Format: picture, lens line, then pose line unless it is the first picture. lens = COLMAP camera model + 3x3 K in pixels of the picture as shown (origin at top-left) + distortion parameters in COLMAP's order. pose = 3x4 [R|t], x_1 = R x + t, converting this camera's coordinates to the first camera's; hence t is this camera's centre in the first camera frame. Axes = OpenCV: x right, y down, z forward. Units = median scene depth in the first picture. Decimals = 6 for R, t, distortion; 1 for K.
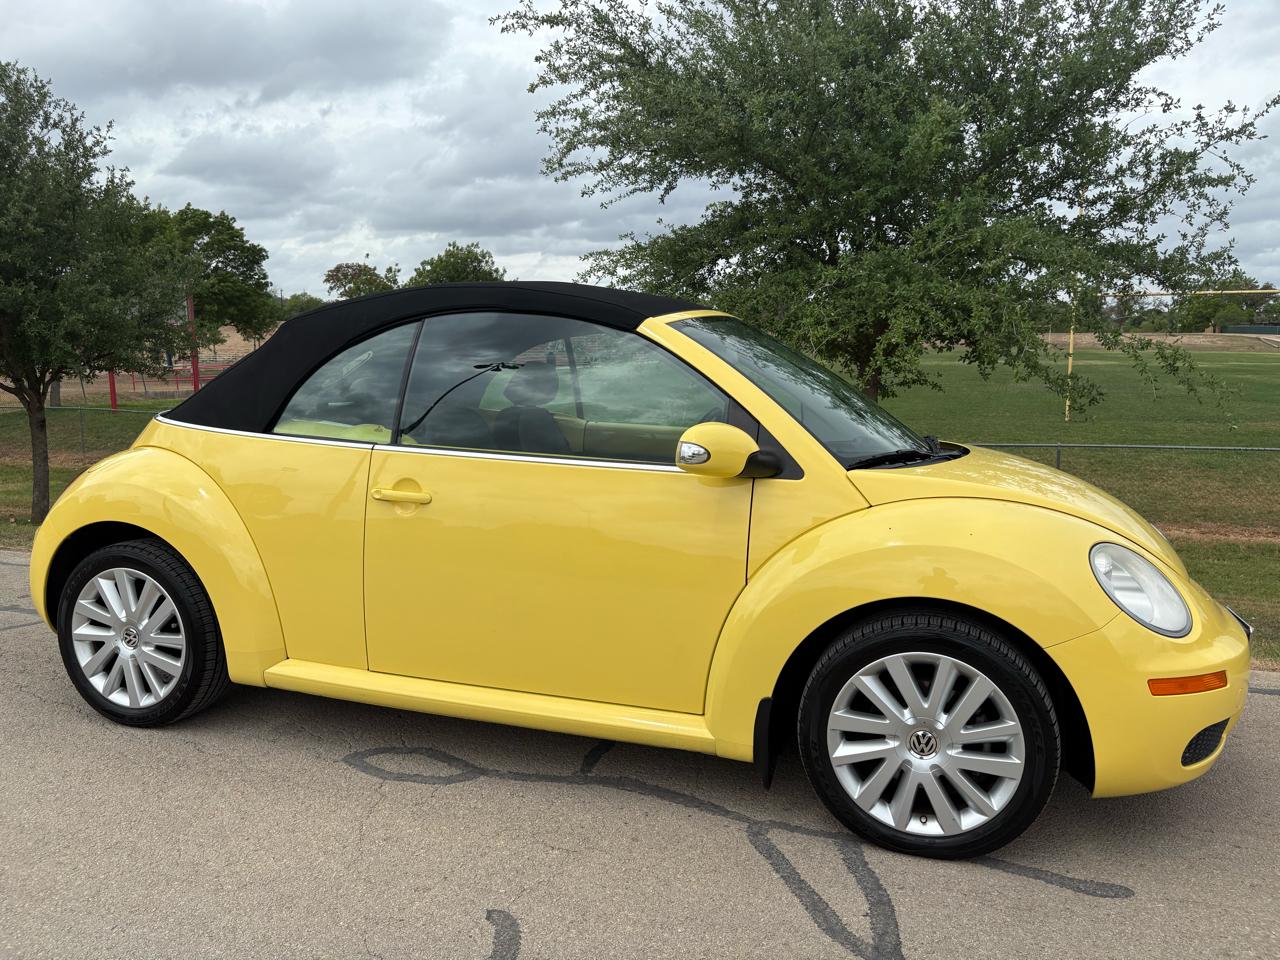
lens RADIAL K [[960.4, 0, 640.0], [0, 960.4, 480.0], [0, 0, 1]] dist [0.008939, 0.004543]
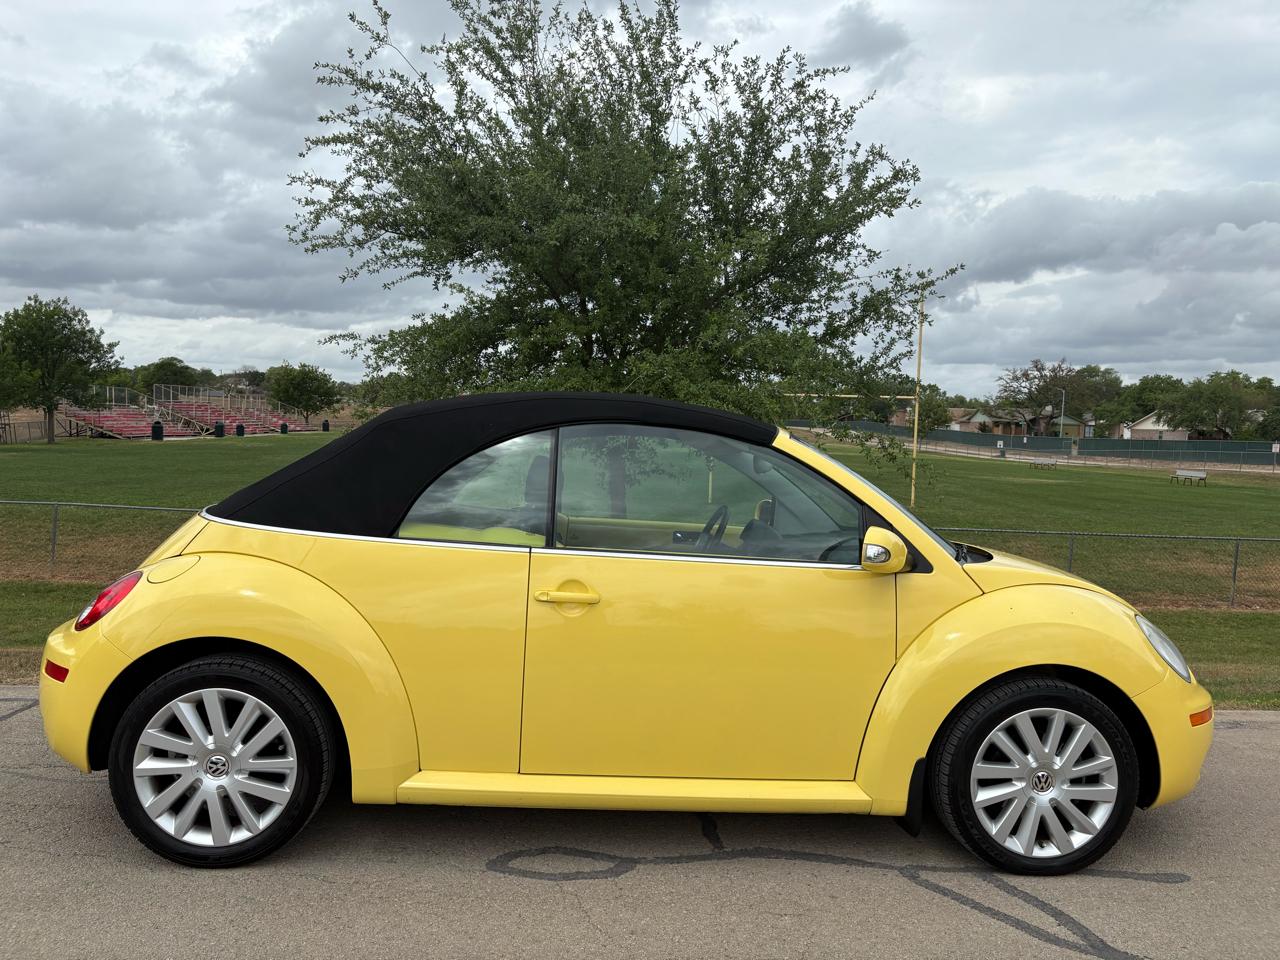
lens RADIAL K [[959.0, 0, 632.3], [0, 959.0, 480.2], [0, 0, 1]] dist [0.015565, -0.005247]
pose [[0.927567, 0.009235, 0.373544, -0.574314], [0.021172, 0.996790, -0.077215, -0.028450], [-0.373058, 0.079531, 0.924393, 0.003941]]
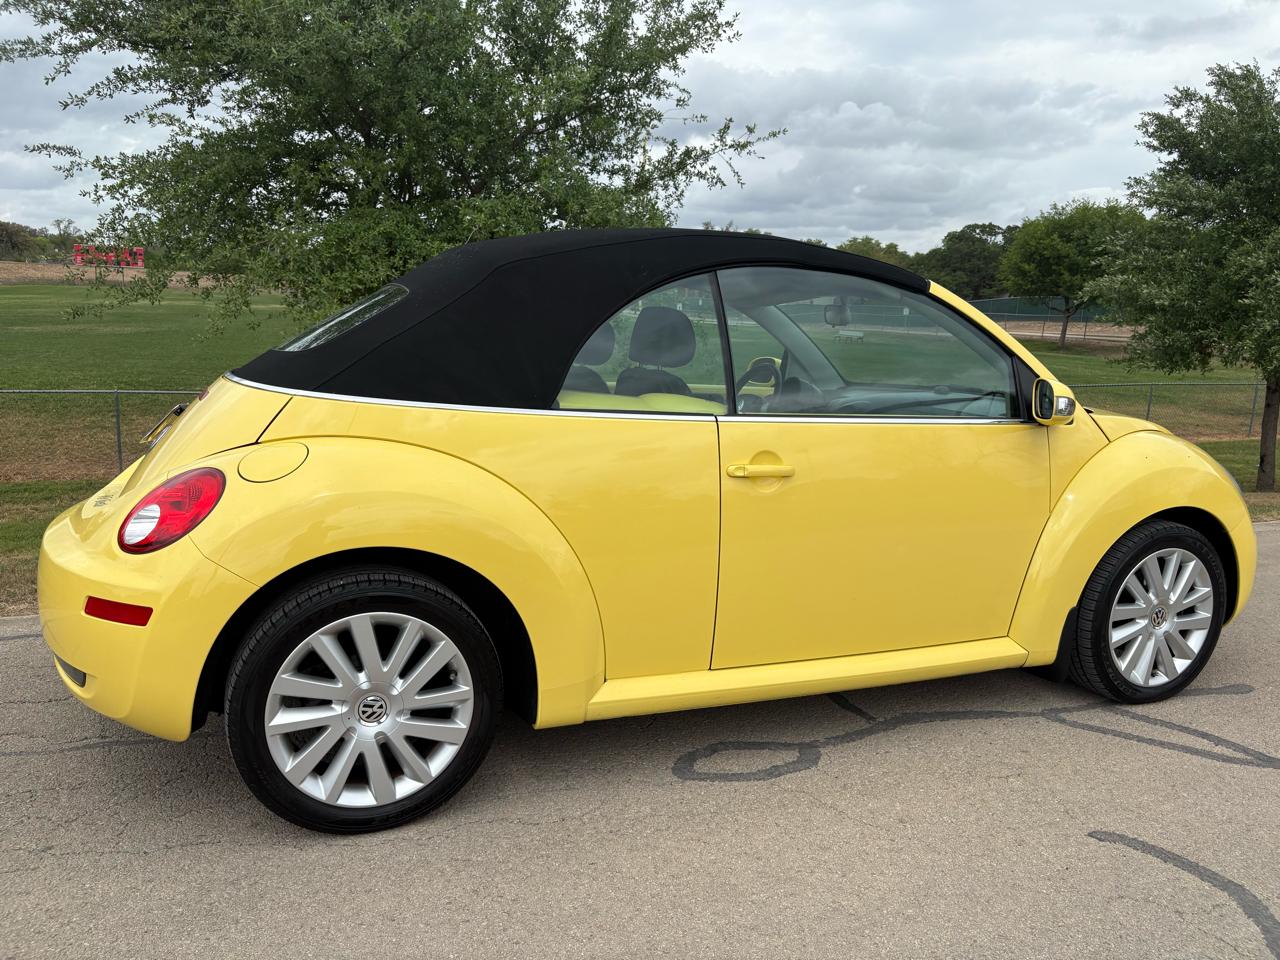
lens RADIAL K [[959.0, 0, 632.3], [0, 959.0, 480.2], [0, 0, 1]] dist [0.015565, -0.005247]
pose [[0.758748, -0.096708, 0.644165, -0.929056], [0.059617, 0.995077, 0.079168, -0.053618], [-0.648650, -0.021665, 0.760778, 0.393088]]
